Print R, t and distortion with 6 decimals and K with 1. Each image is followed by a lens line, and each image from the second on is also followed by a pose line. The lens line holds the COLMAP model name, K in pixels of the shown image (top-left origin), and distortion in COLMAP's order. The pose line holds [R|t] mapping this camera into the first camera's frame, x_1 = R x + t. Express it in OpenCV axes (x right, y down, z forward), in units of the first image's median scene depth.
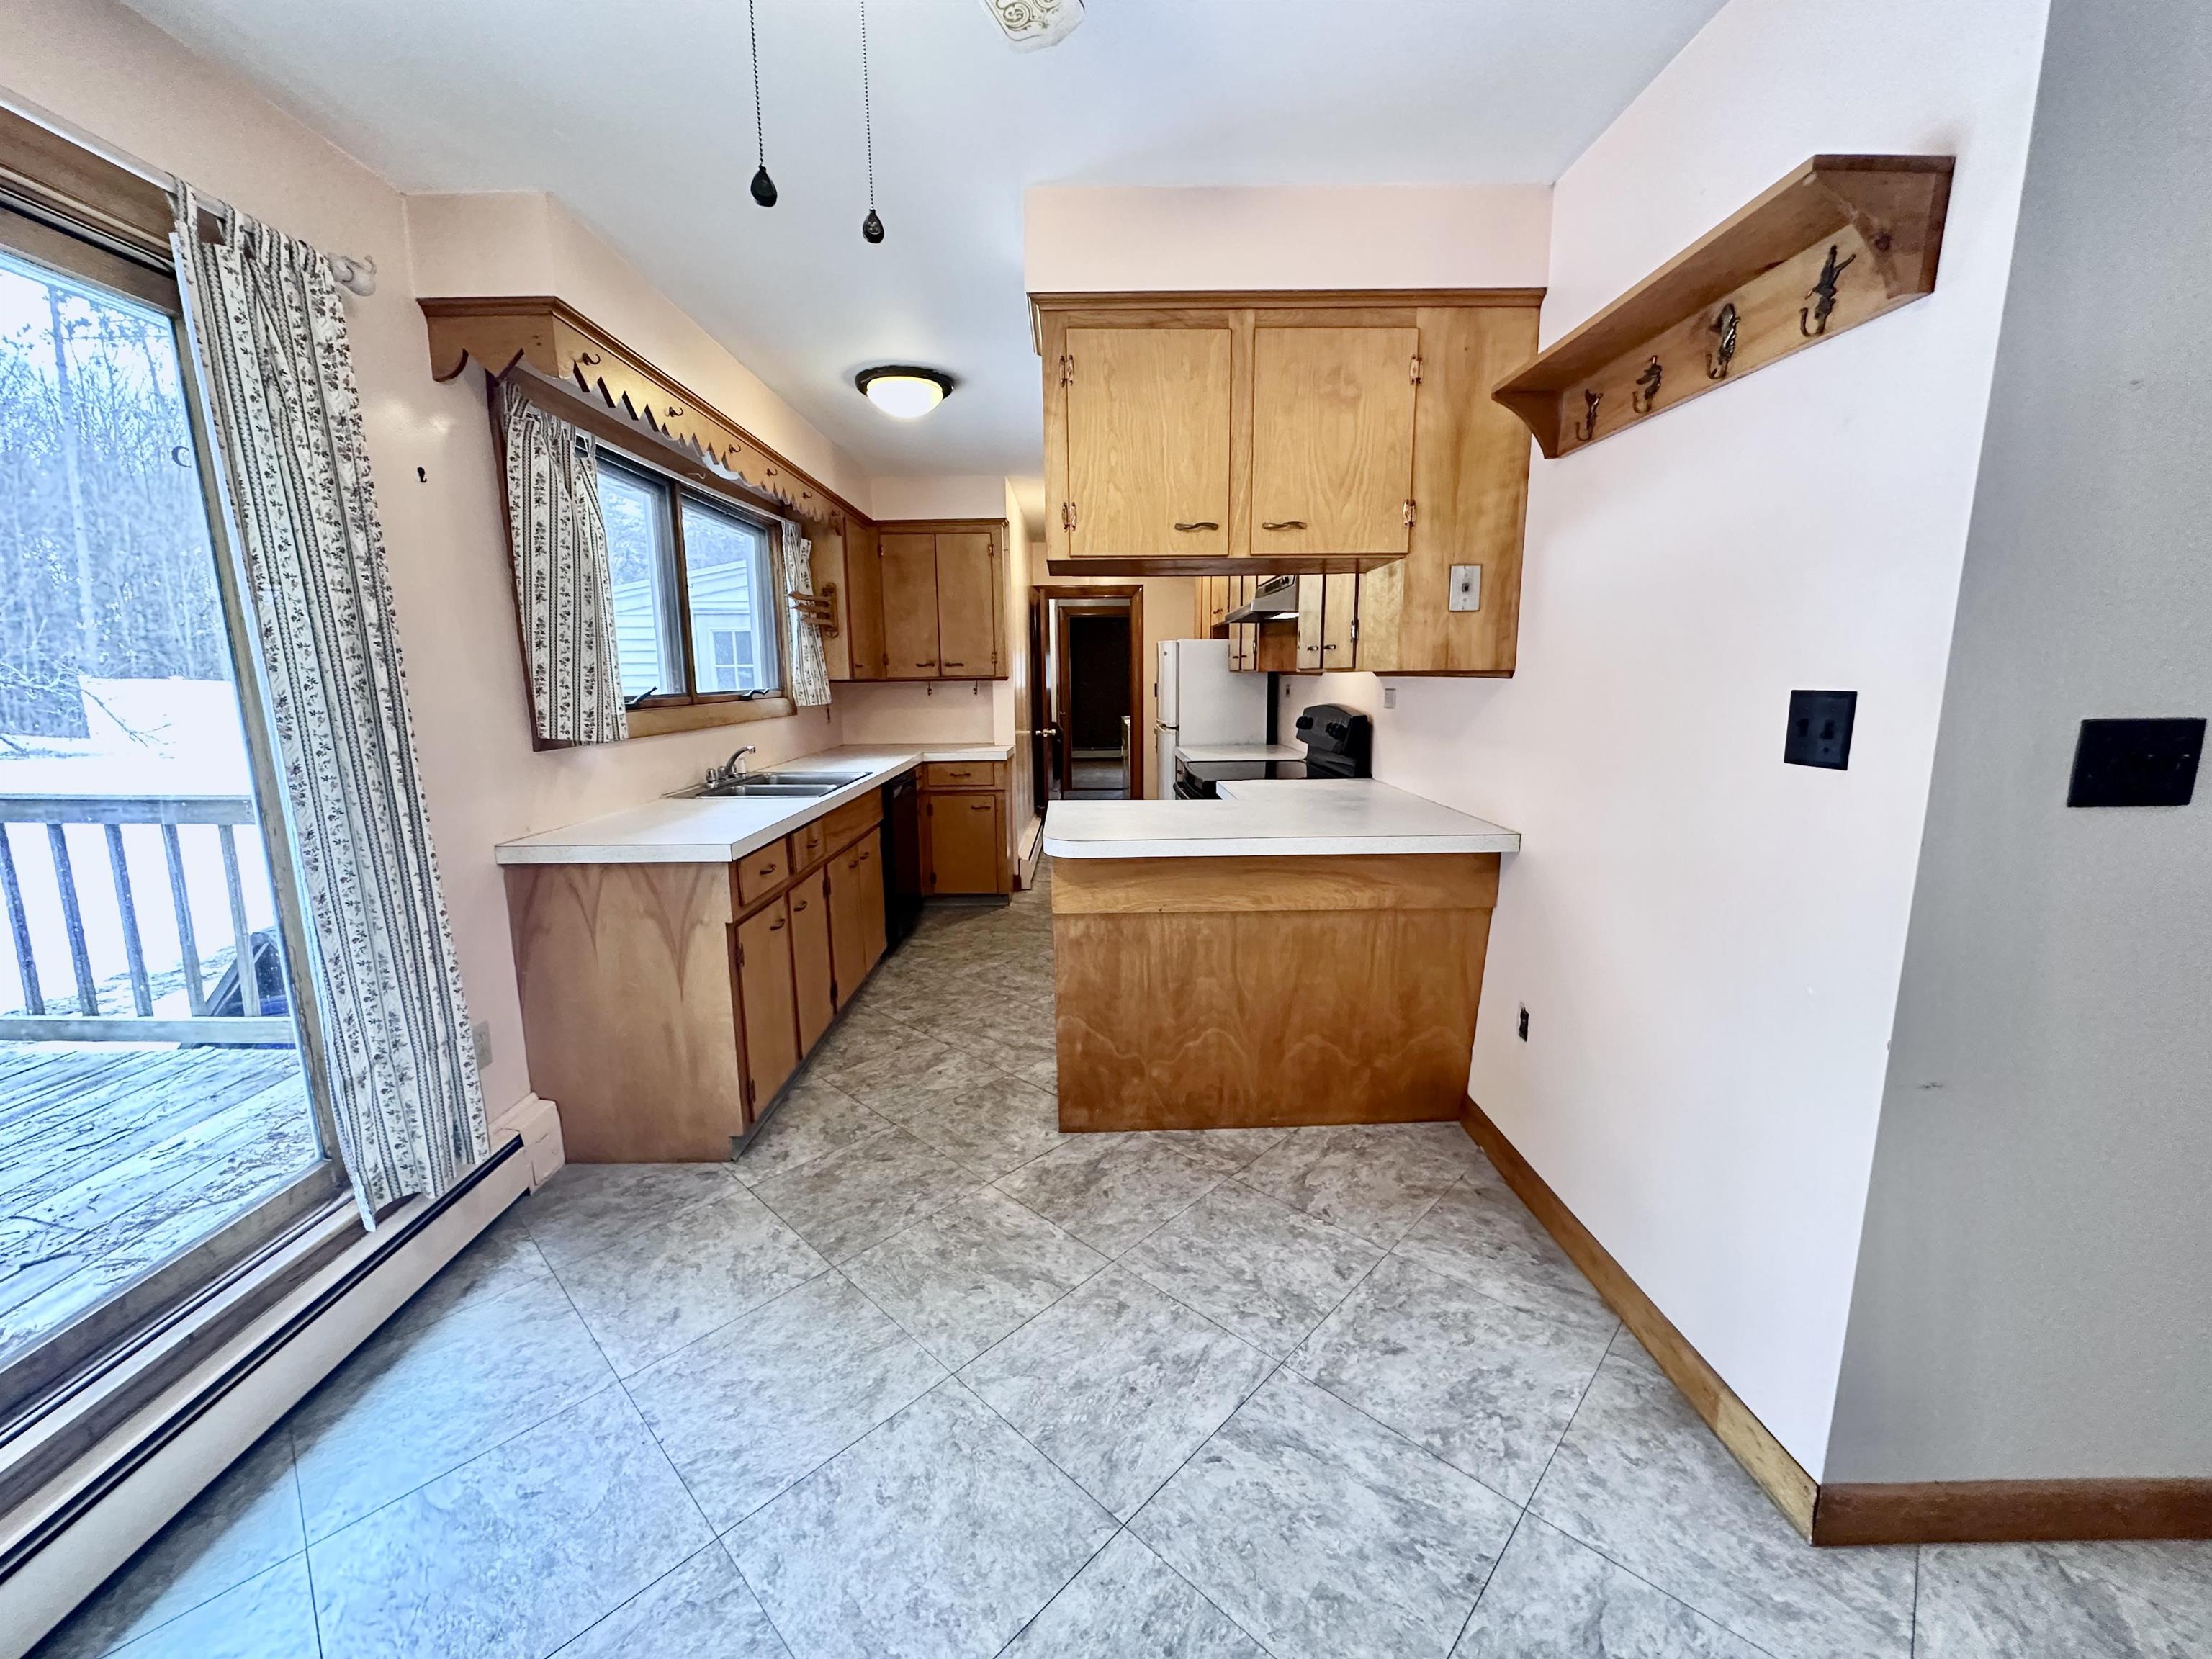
lens RADIAL K [[883.9, 0, 1114.0], [0, 883.9, 826.5], [0, 0, 1]] dist [0.000502, 0.000400]
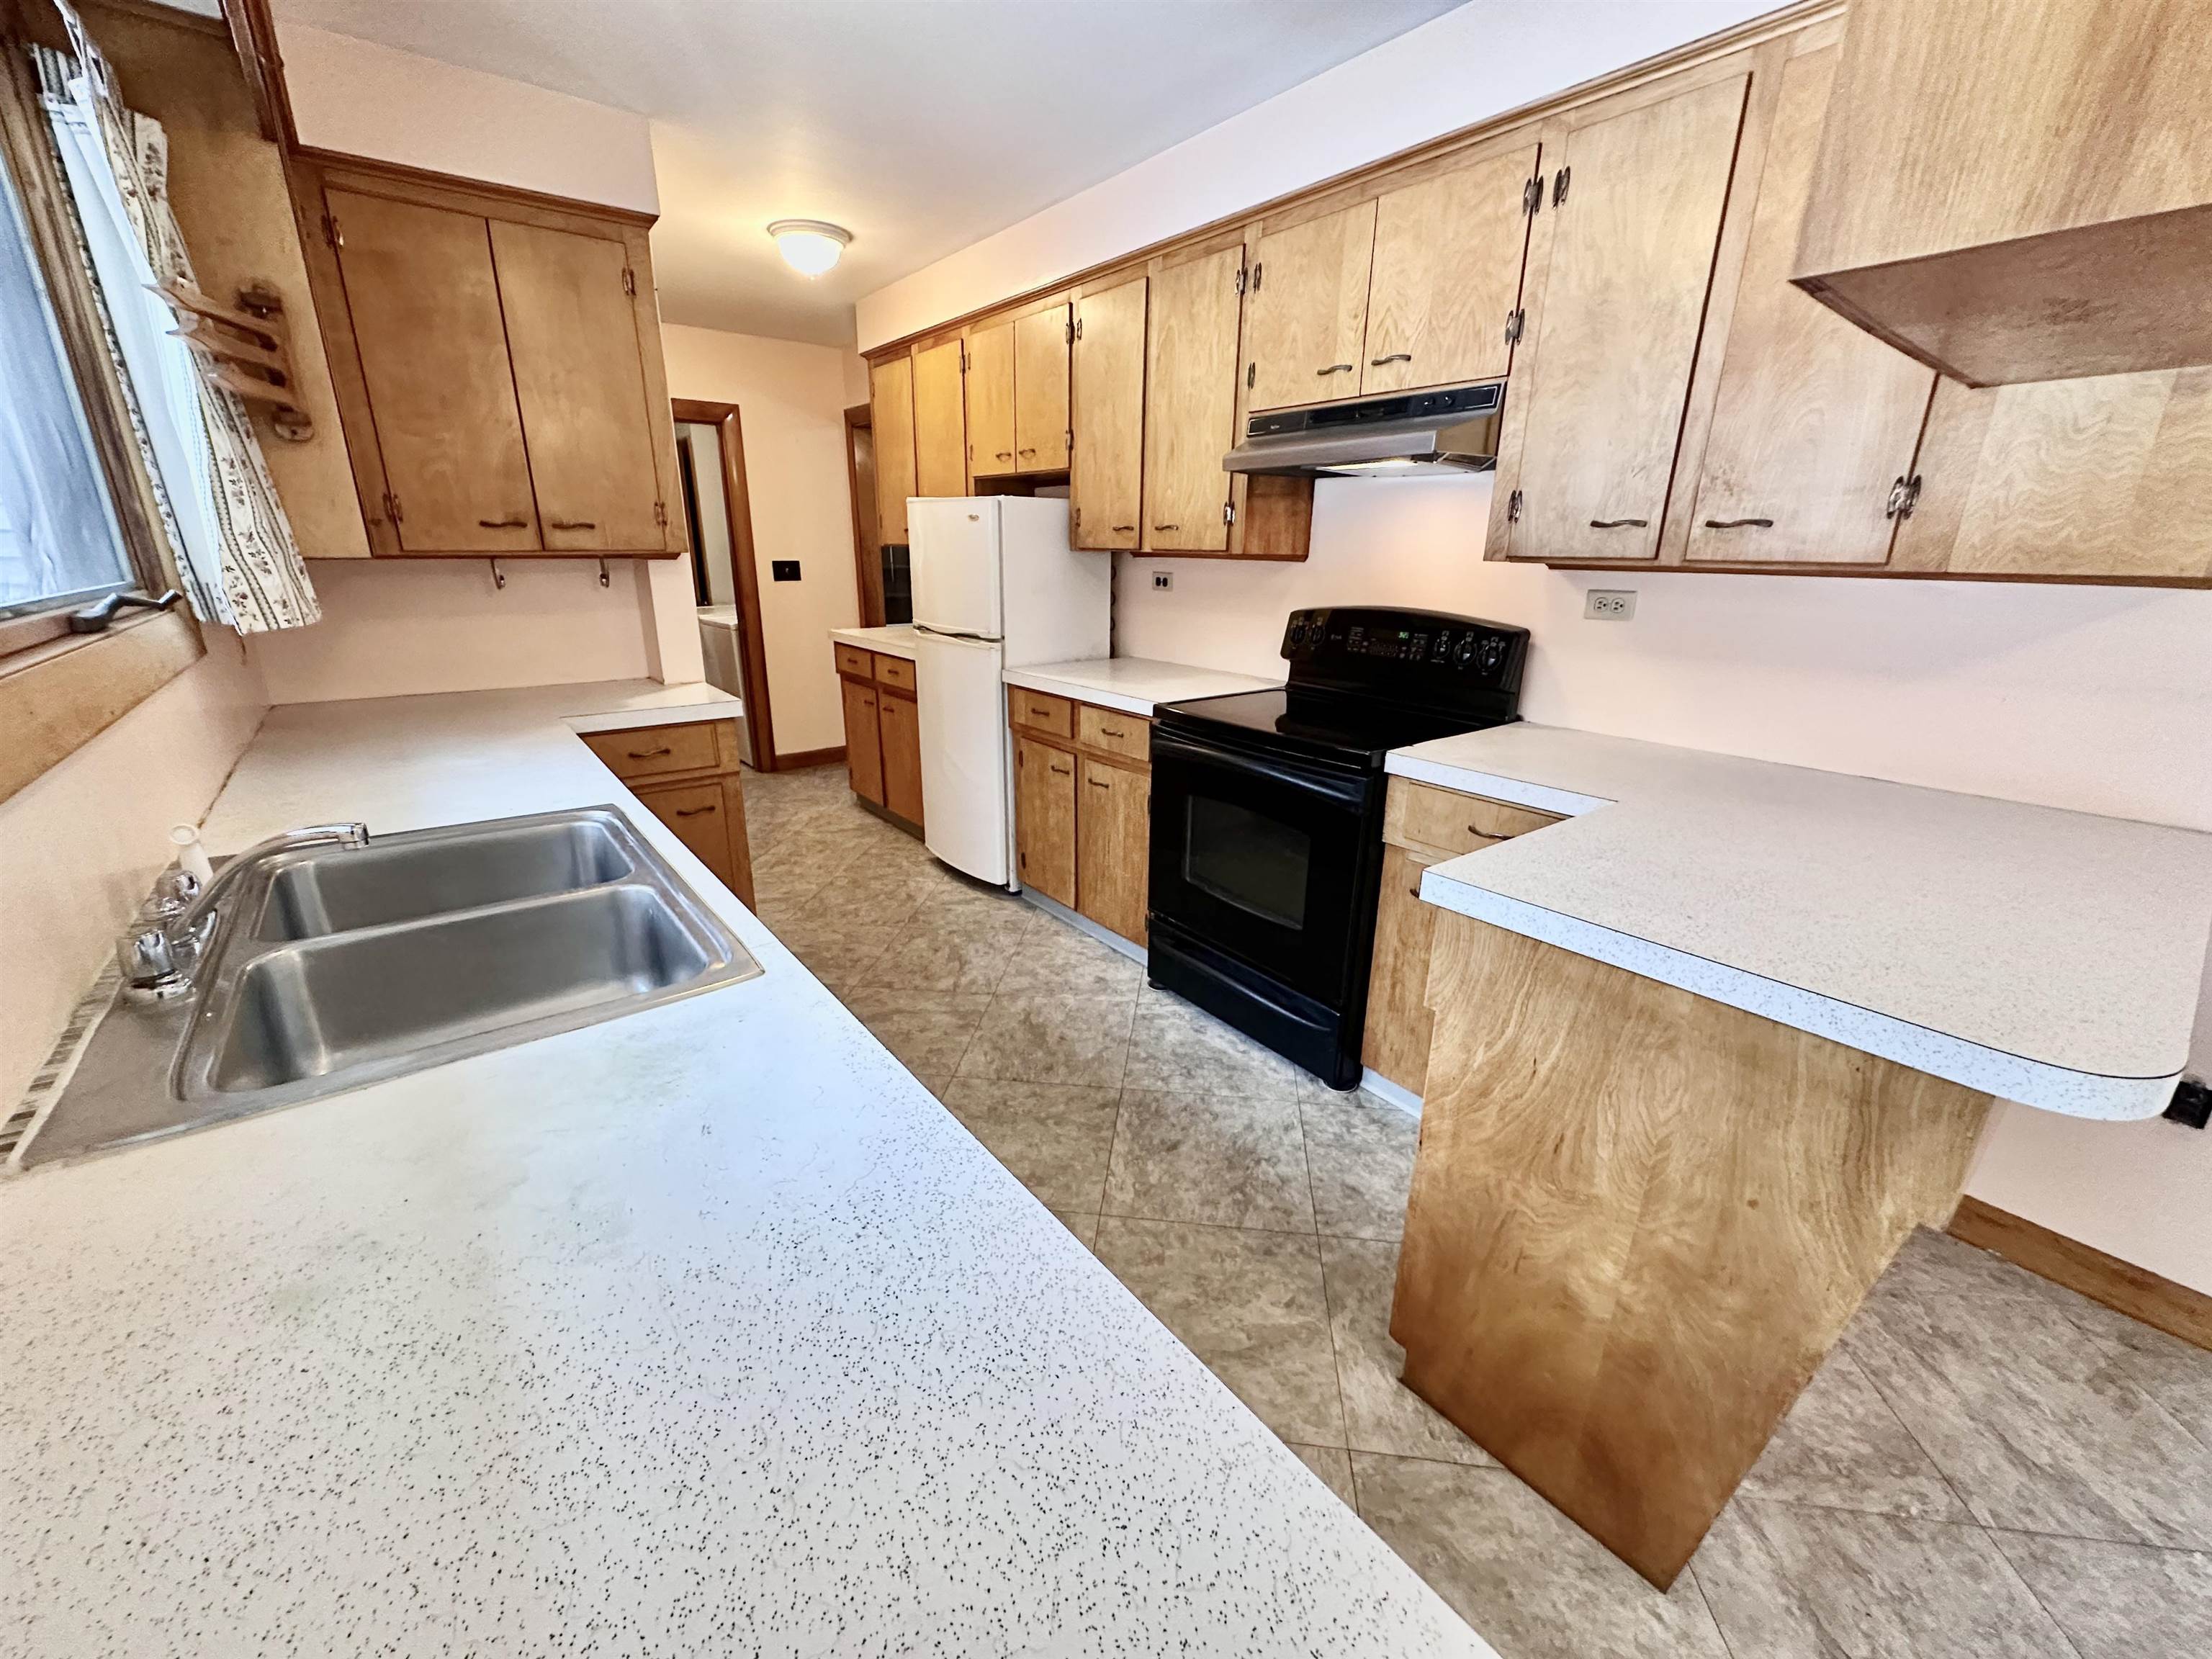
lens RADIAL K [[883.9, 0, 1114.0], [0, 883.9, 826.5], [0, 0, 1]] dist [0.000502, 0.000400]
pose [[0.798909, -0.165769, 0.578156, -0.291840], [0.083486, 0.982527, 0.166348, -0.089485], [-0.595629, -0.084629, 0.798789, 0.492655]]
